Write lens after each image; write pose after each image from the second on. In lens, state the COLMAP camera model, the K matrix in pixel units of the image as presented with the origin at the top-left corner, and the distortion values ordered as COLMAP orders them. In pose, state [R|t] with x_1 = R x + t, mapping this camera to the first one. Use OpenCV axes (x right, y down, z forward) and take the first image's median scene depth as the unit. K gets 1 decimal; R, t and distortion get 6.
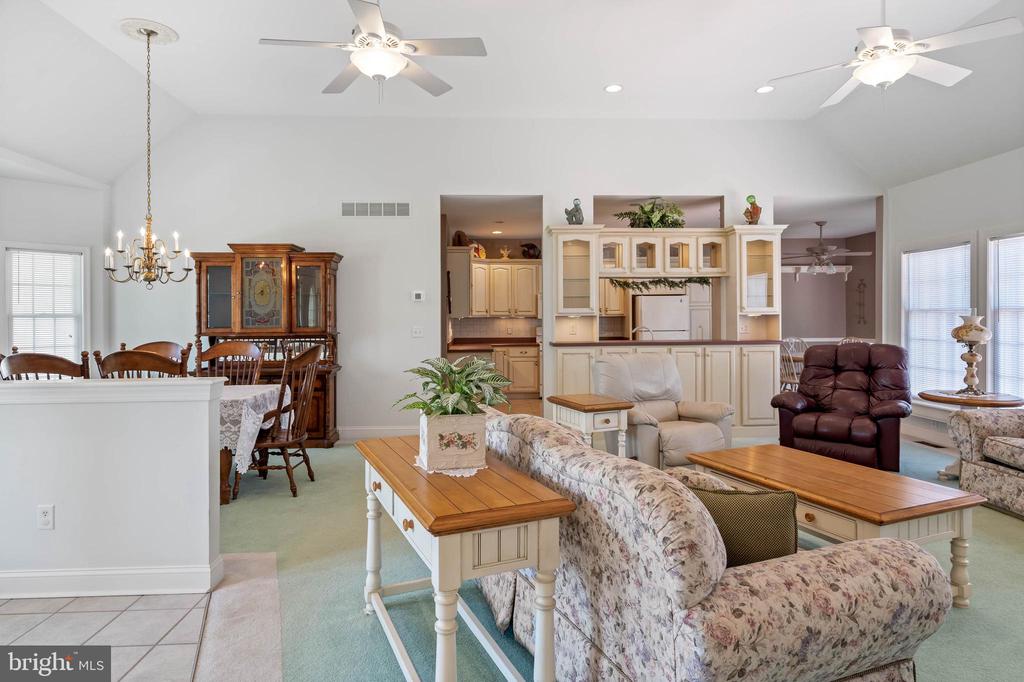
lens RADIAL K [[584.2, 0, 512.9], [0, 584.2, 316.7], [0, 0, 1]] dist [0.003614, -0.000239]
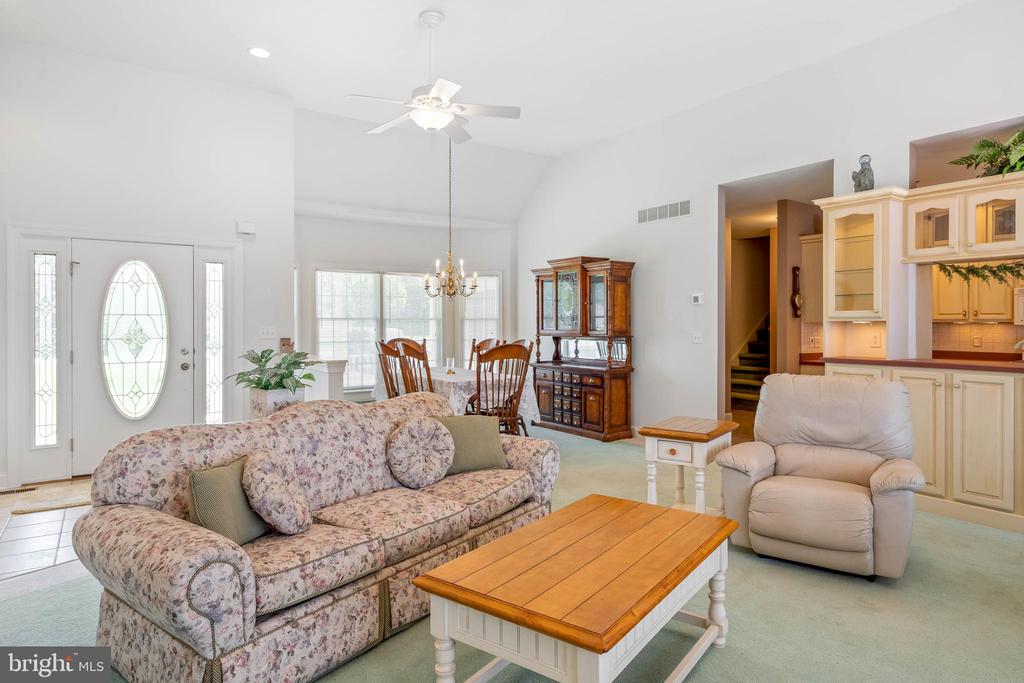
lens RADIAL K [[606.8, 0, 508.3], [0, 606.8, 324.4], [0, 0, 1]] dist [0.005634, 0.001898]
pose [[0.516244, 0.009545, -0.856388, 0.511122], [-0.002133, 0.999949, 0.009859, -0.003889], [0.856439, -0.003263, 0.516238, 0.248457]]
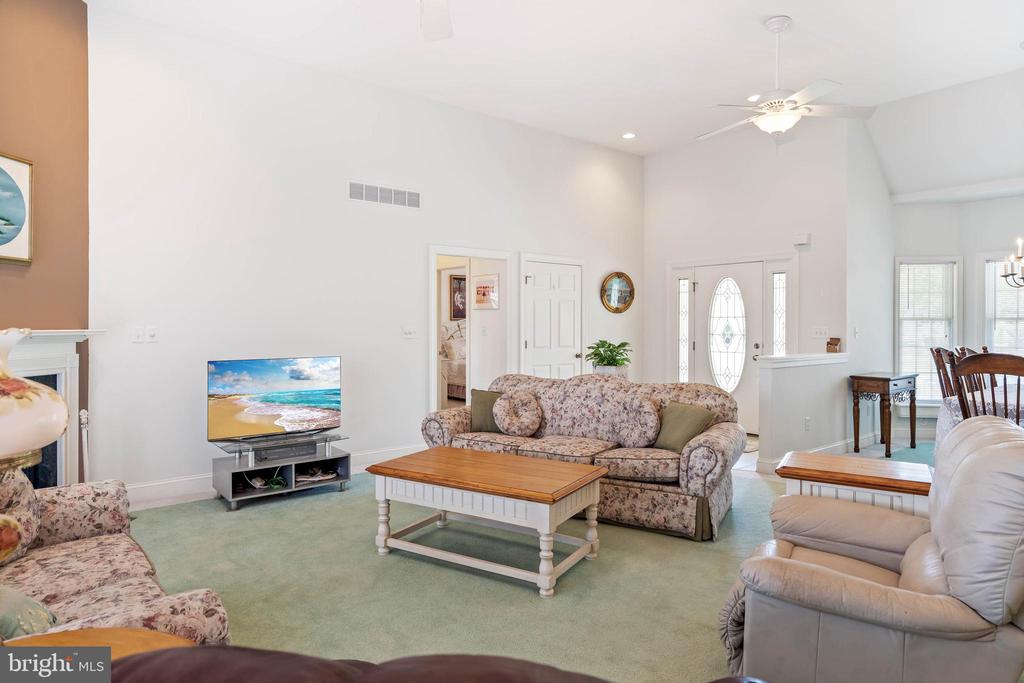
lens RADIAL K [[575.9, 0, 484.6], [0, 575.9, 342.5], [0, 0, 1]] dist [0.000958, 0.000172]
pose [[-0.815450, 0.024972, -0.578288, 0.530795], [0.005725, 0.999368, 0.035082, -0.001280], [0.578799, 0.025297, -0.815078, 0.867757]]
